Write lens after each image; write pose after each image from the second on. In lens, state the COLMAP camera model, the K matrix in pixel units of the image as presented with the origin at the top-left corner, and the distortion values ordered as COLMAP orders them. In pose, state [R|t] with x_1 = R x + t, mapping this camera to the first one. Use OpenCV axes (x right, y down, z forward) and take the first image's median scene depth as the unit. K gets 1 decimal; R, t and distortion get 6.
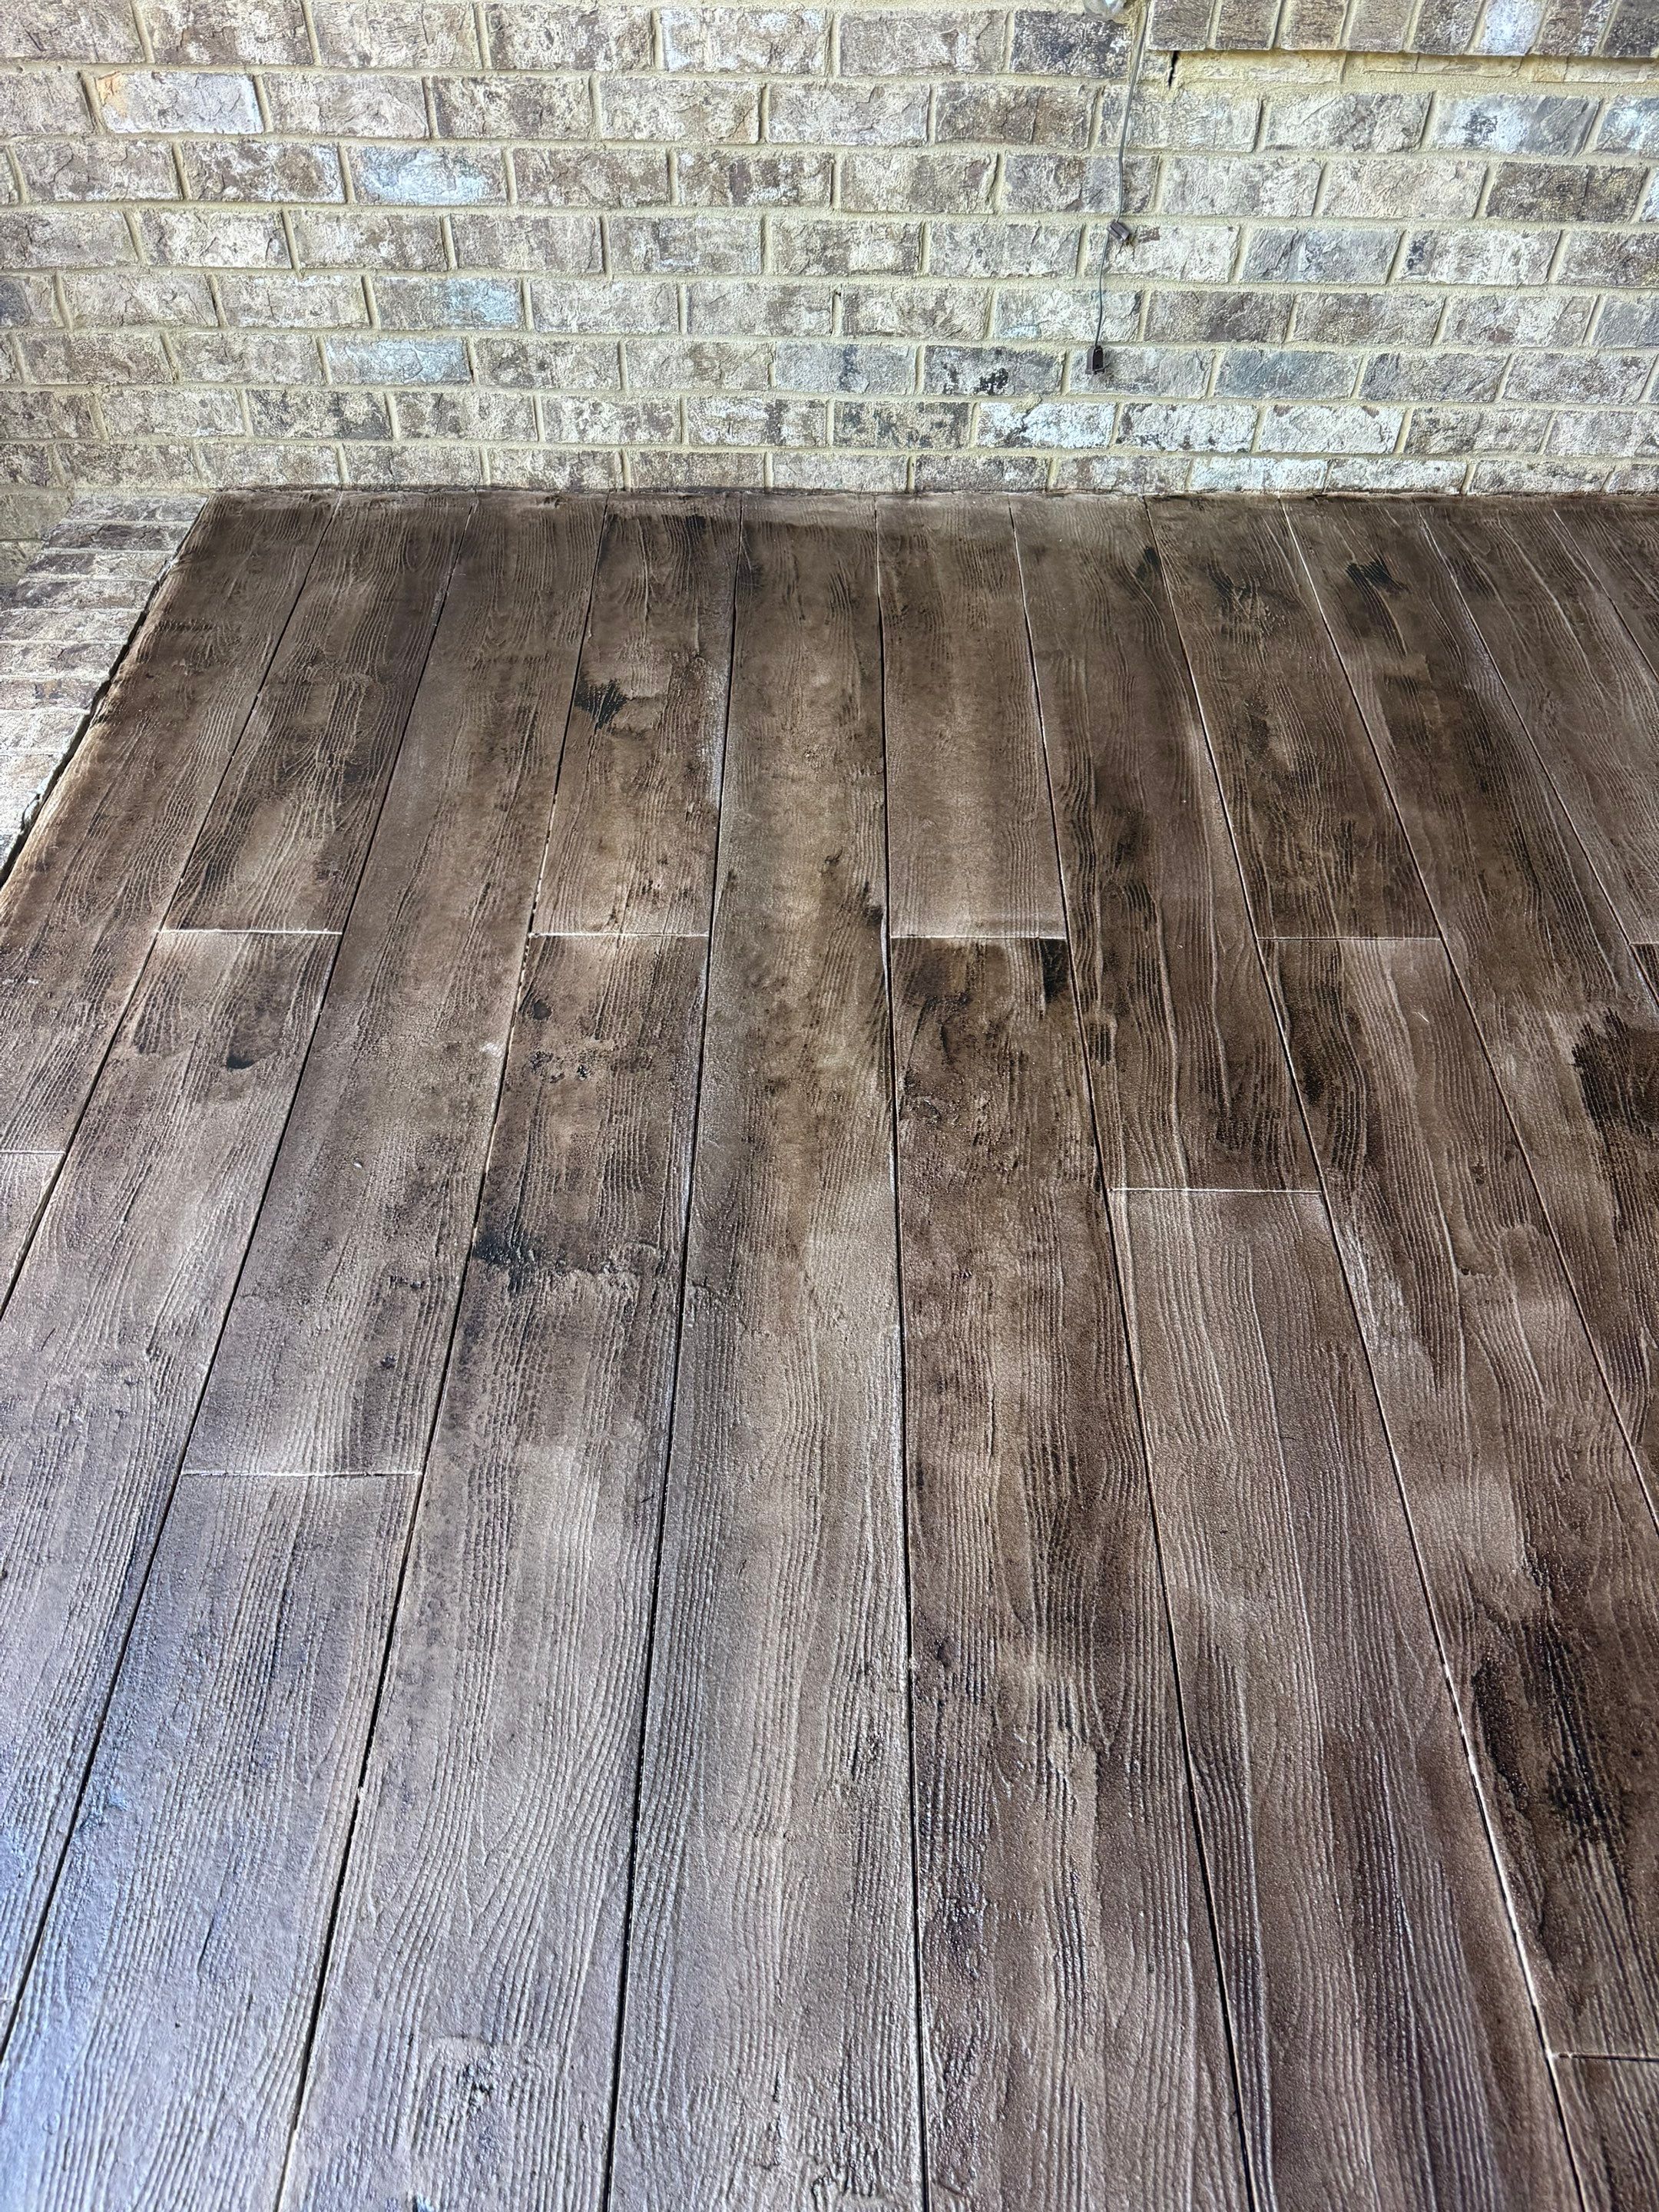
lens RADIAL K [[1559.7, 0, 822.6], [0, 1559.7, 1098.5], [0, 0, 1]] dist [0.000196, -0.008118]
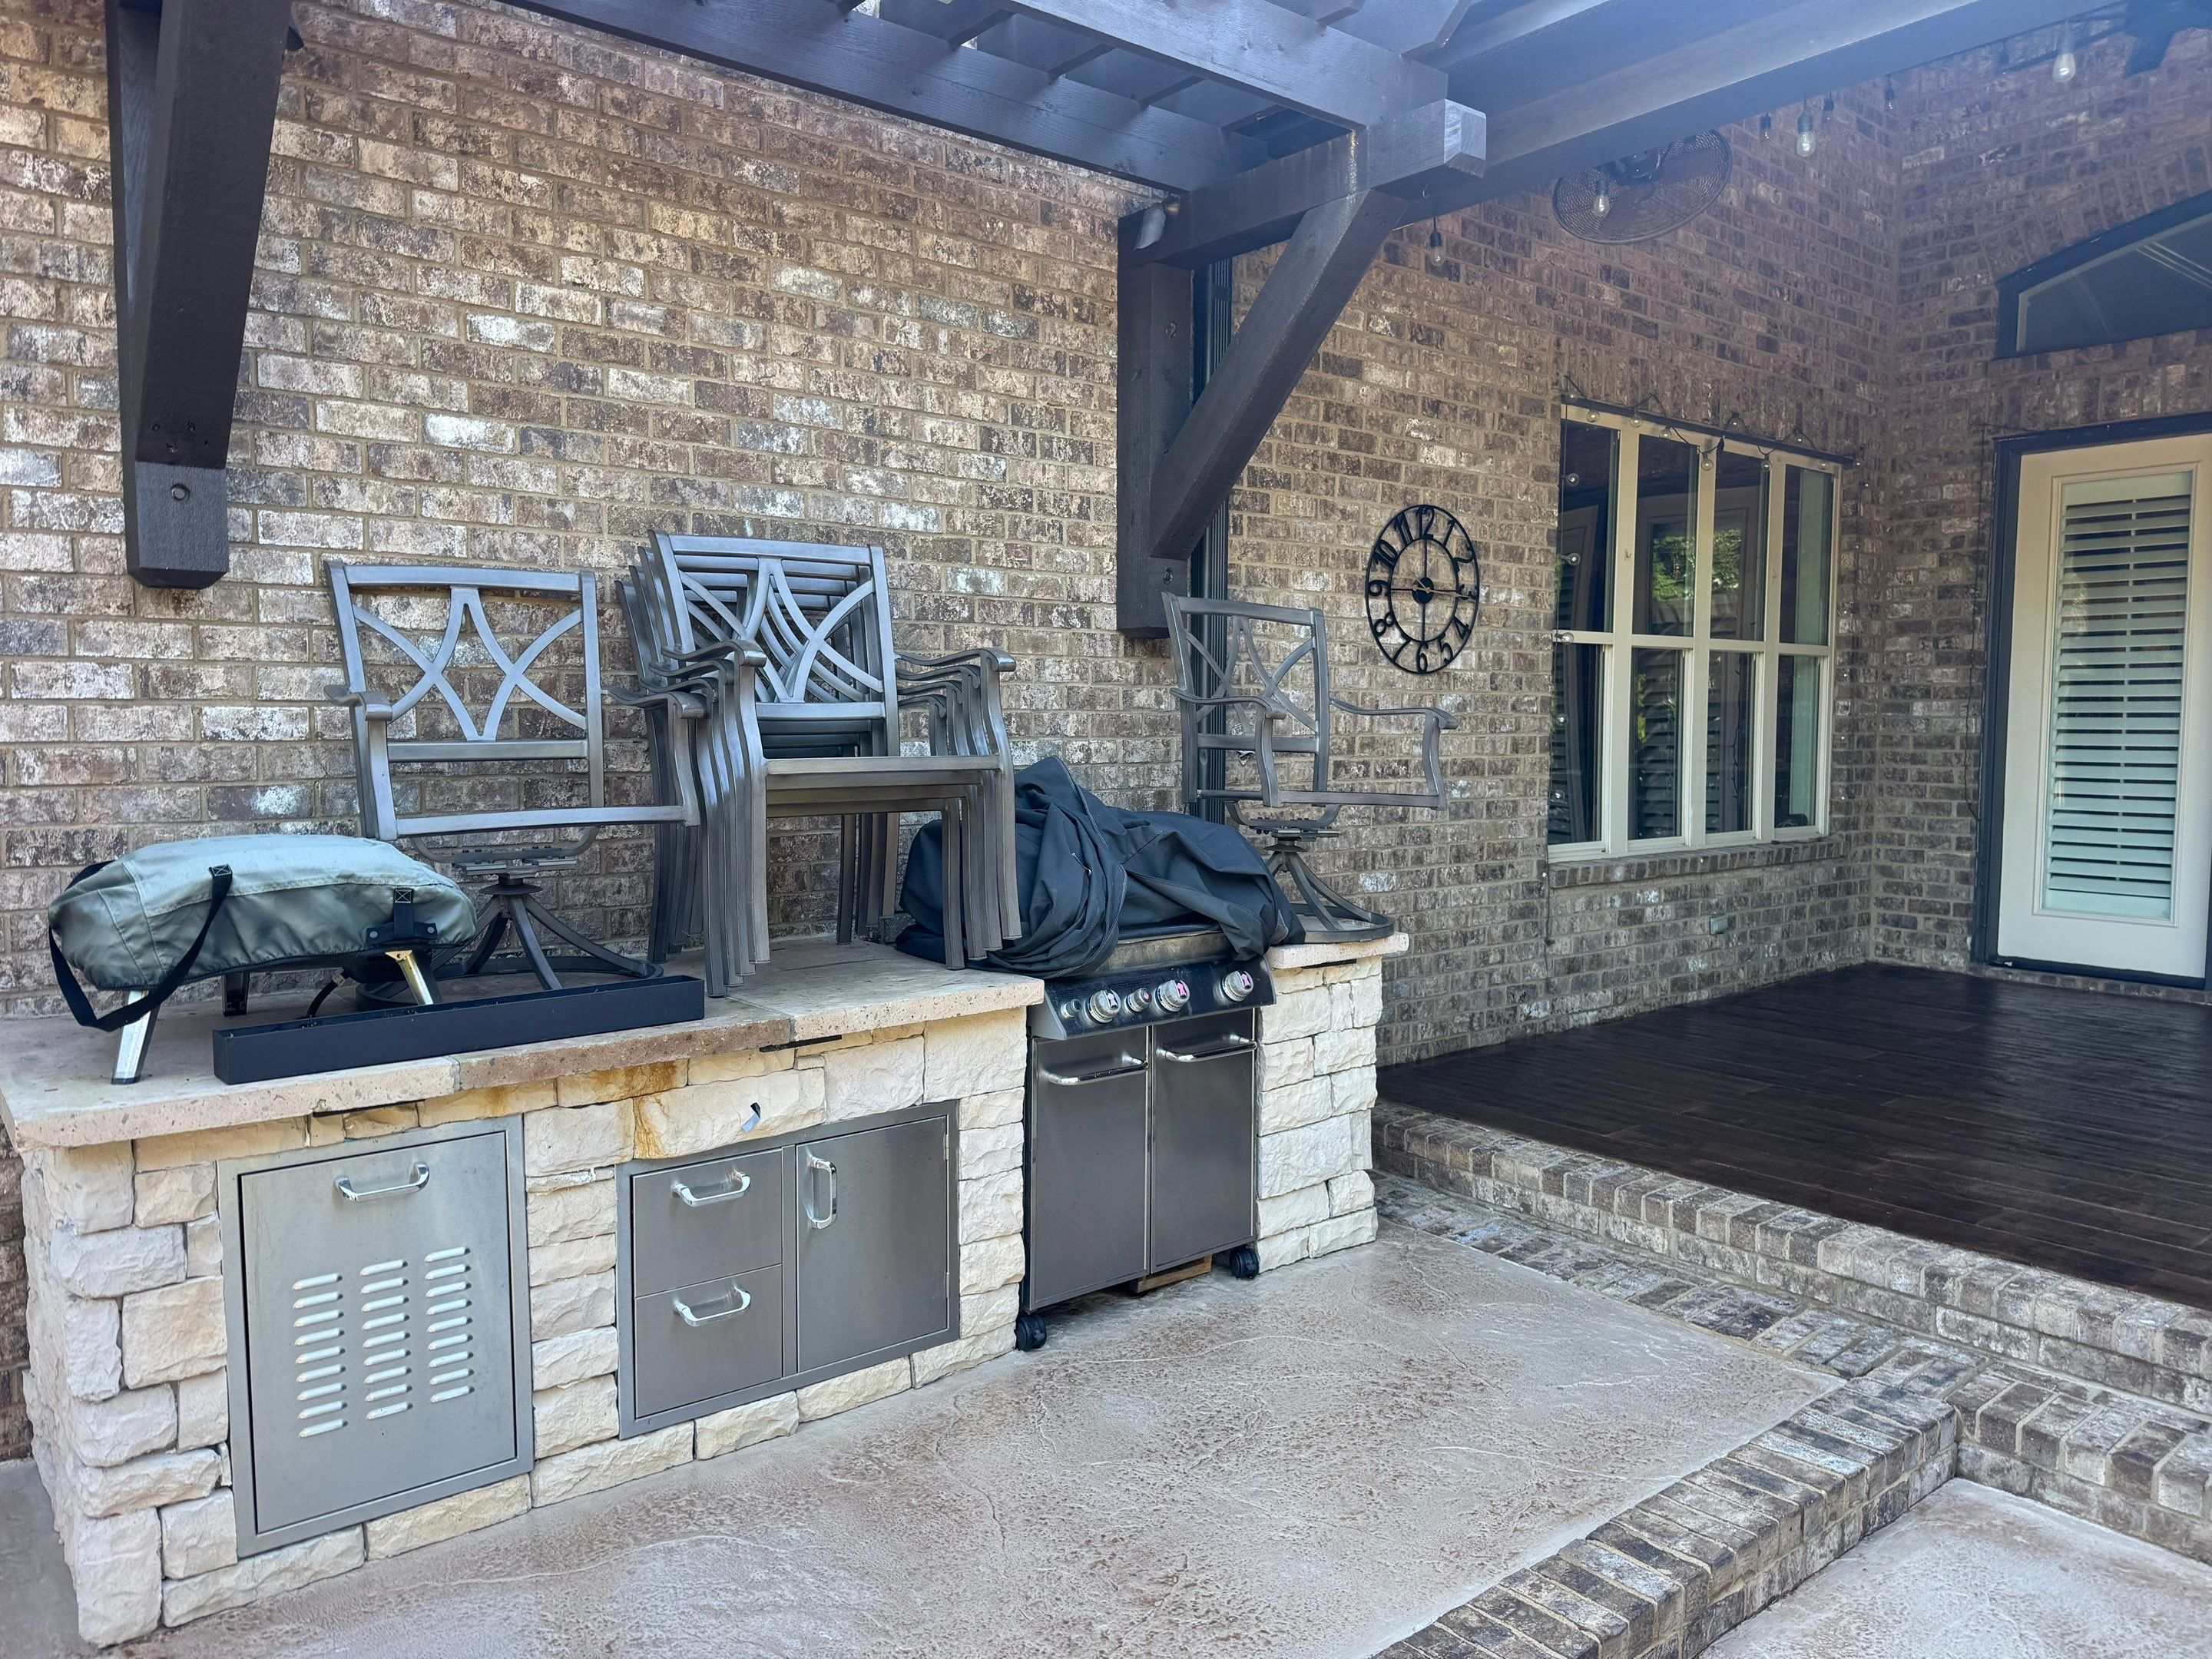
lens RADIAL K [[1549.8, 0, 1092.2], [0, 1549.8, 831.5], [0, 0, 1]] dist [0.135955, -0.222011]
pose [[0.764900, -0.048196, 0.642343, -2.357217], [0.486961, 0.696030, -0.527647, 0.444595], [-0.421659, 0.716394, 0.555863, -0.437818]]
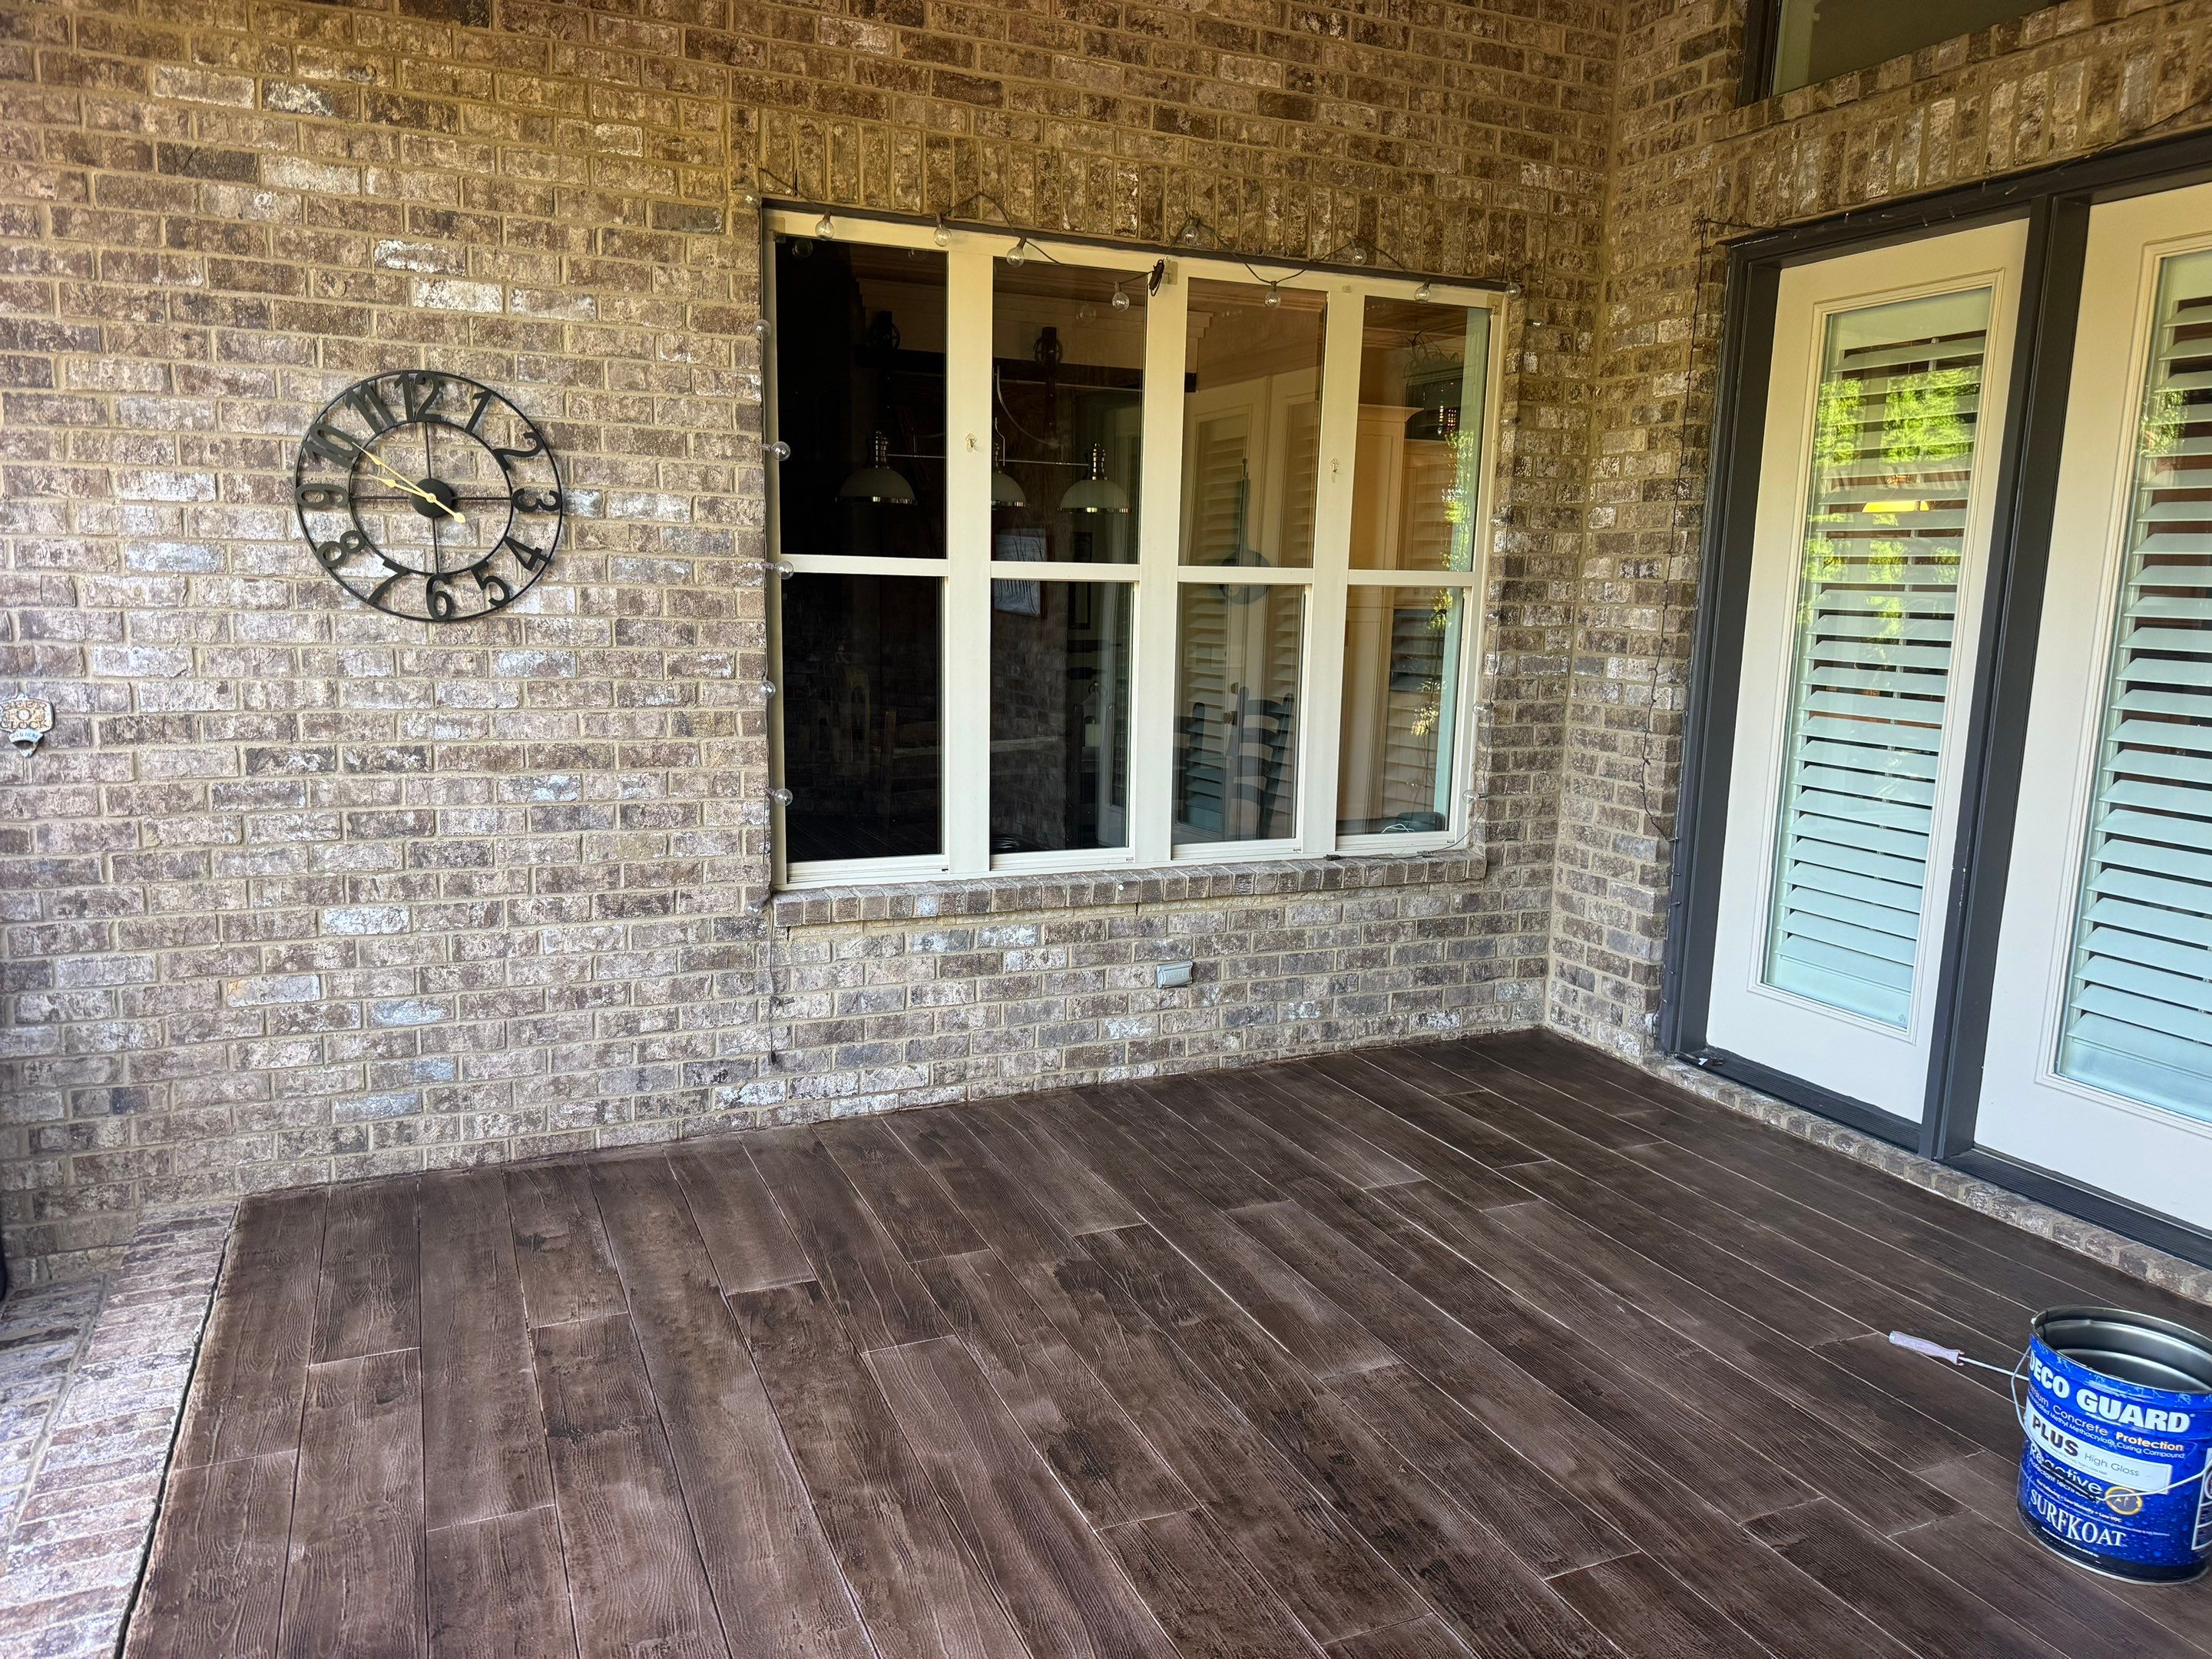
lens RADIAL K [[1533.1, 0, 1095.5], [0, 1533.1, 836.3], [0, 0, 1]] dist [0.162179, -0.322774]
pose [[0.913379, -0.052793, 0.403674, -0.241812], [0.294957, 0.769255, -0.566787, 0.576039], [-0.280606, 0.636757, 0.718192, -0.751354]]
